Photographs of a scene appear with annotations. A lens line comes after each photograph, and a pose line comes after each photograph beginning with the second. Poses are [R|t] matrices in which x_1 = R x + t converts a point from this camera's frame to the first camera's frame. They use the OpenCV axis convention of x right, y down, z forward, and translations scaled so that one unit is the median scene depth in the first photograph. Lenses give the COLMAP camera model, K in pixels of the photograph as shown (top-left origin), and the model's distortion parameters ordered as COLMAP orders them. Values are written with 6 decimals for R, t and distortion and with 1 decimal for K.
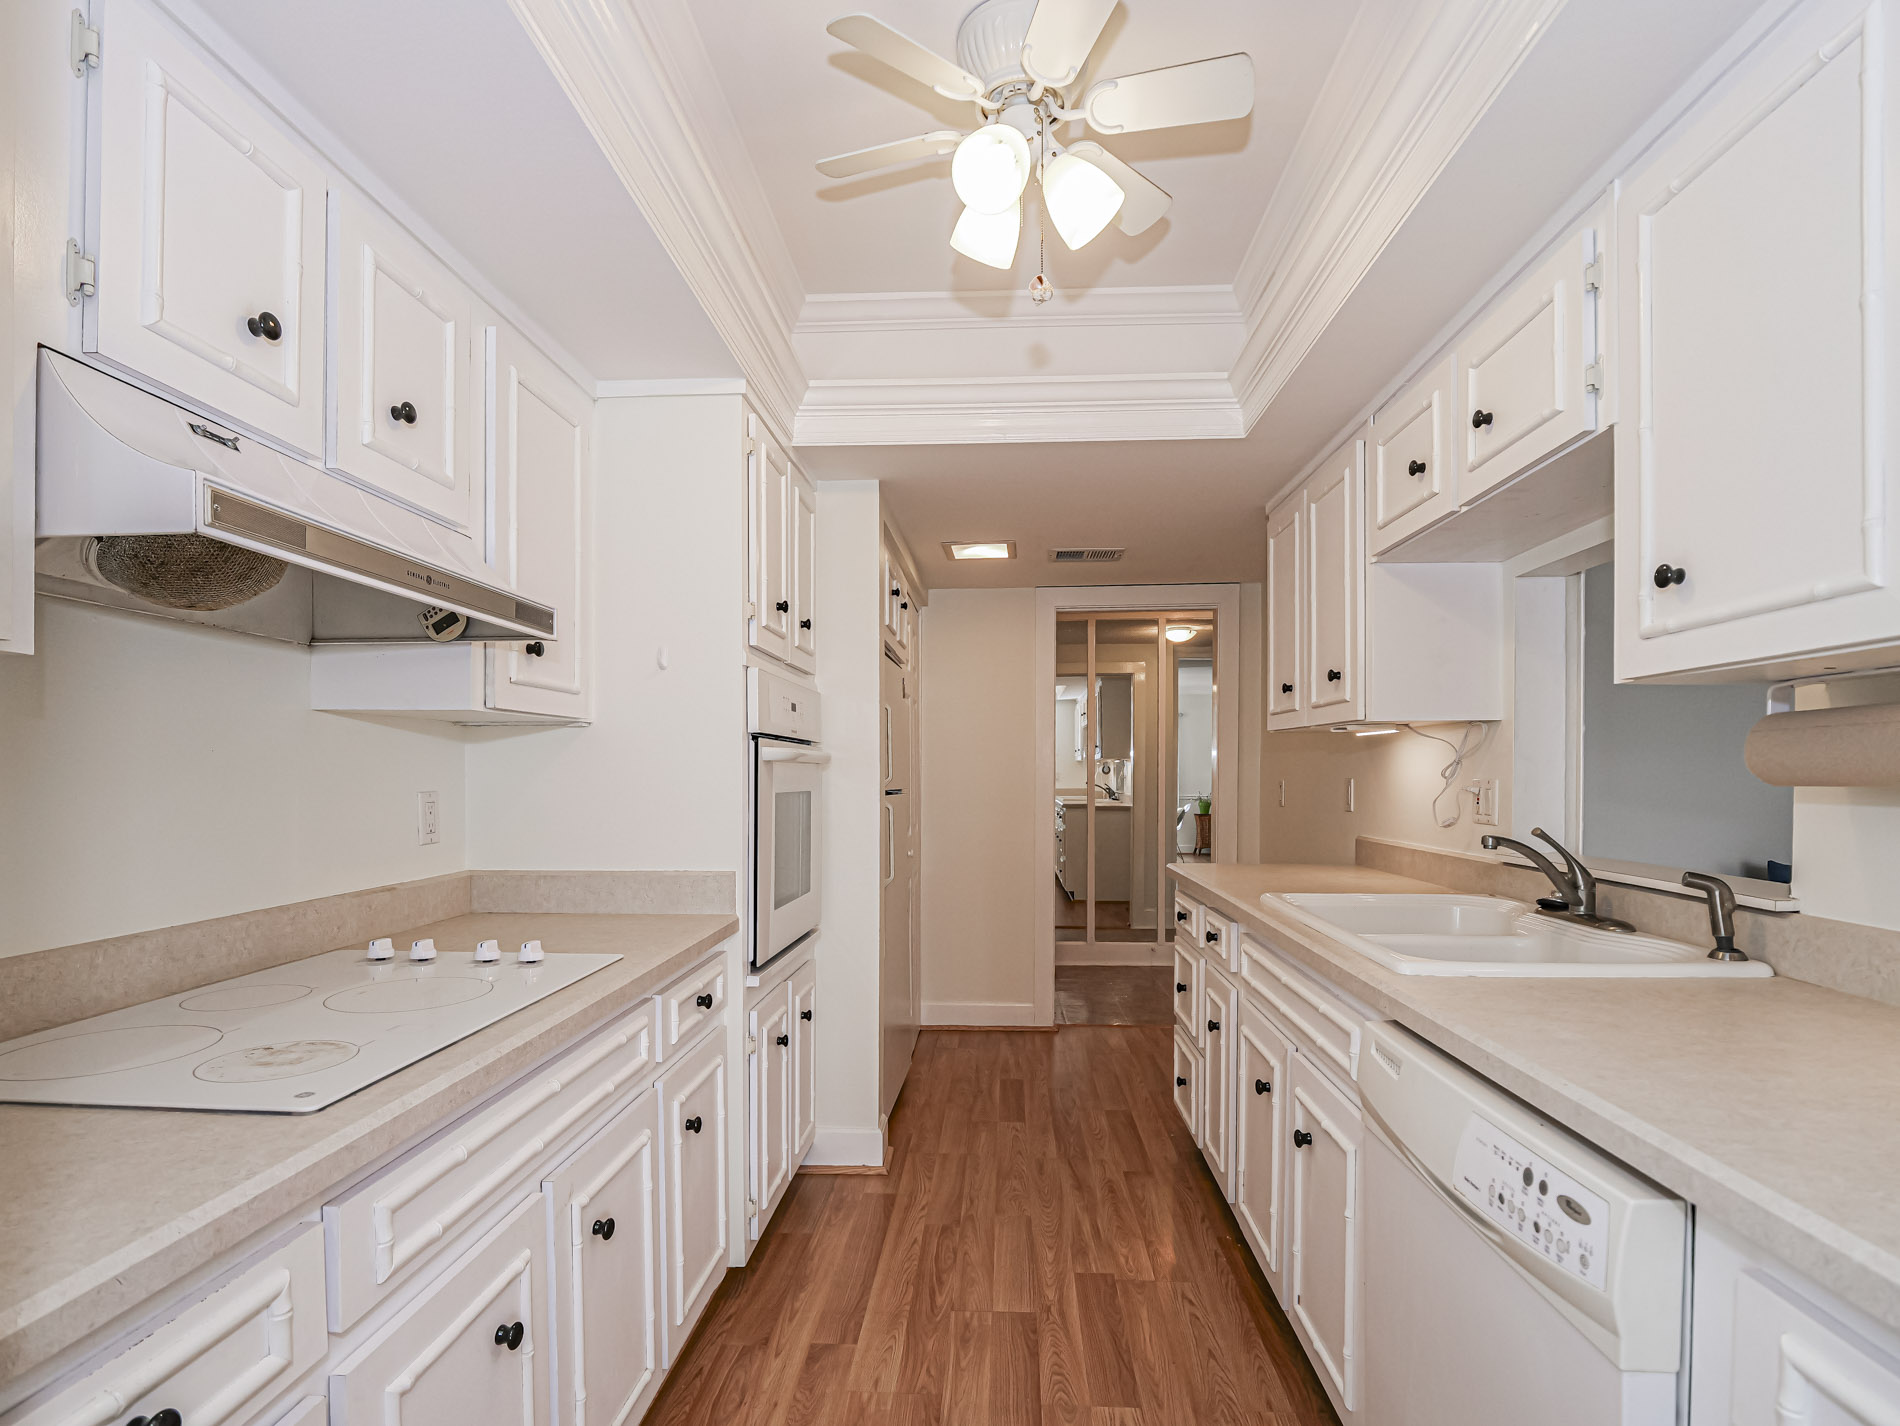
lens RADIAL K [[915.1, 0, 950.0], [0, 915.1, 713.0], [0, 0, 1]] dist [-0.014797, -0.000486]
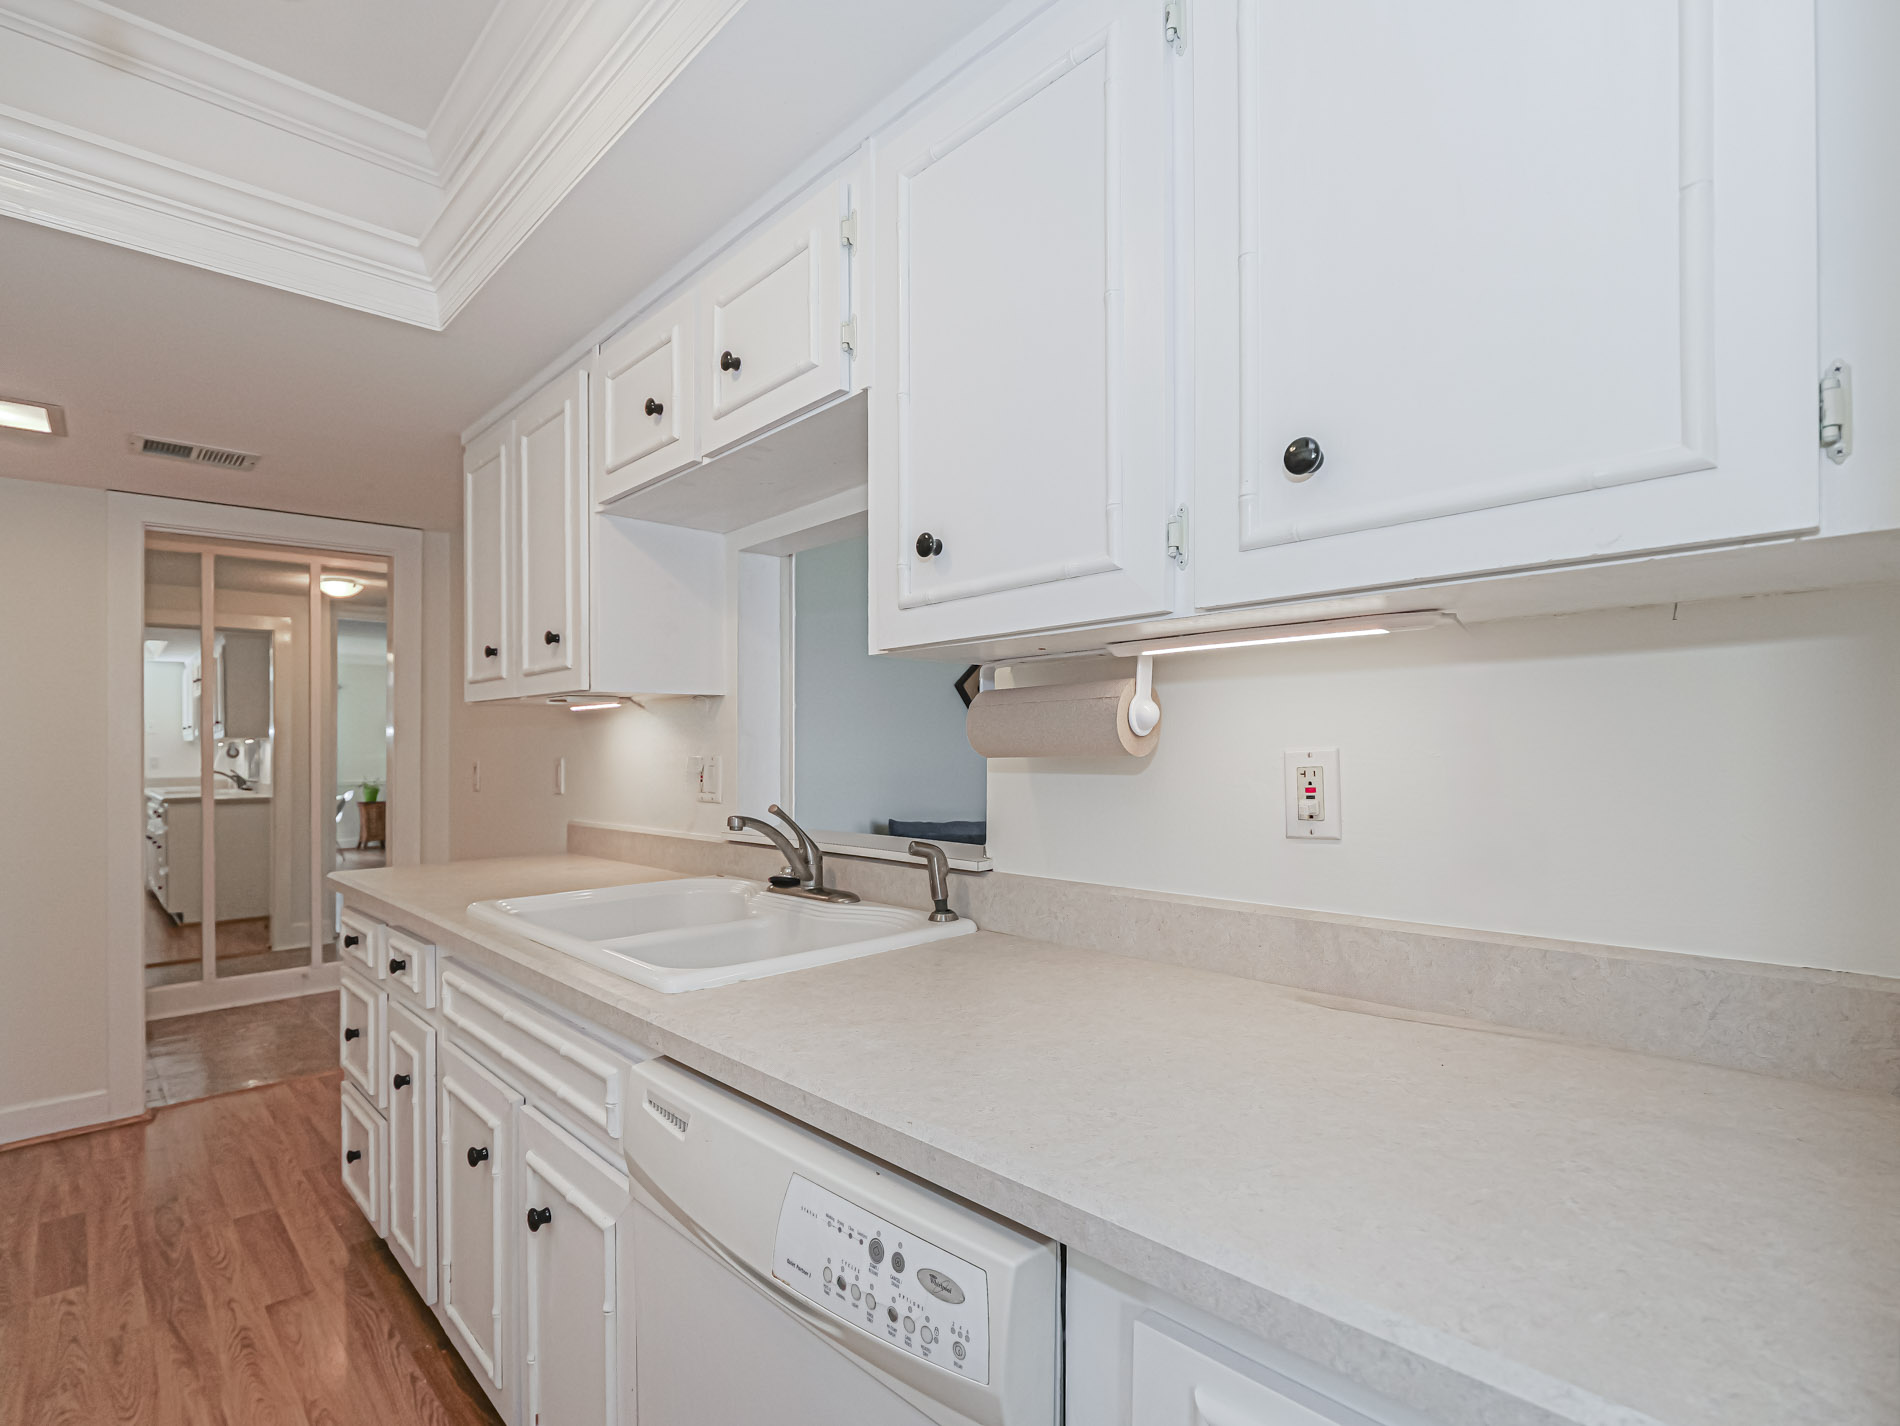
lens RADIAL K [[935.1, 0, 942.3], [0, 935.1, 763.8], [0, 0, 1]] dist [-0.014880, -0.000307]
pose [[0.680830, -0.019943, 0.732170, 0.035747], [-0.036393, 0.997473, 0.061010, 0.013853], [-0.731536, -0.068183, 0.678384, 0.176243]]
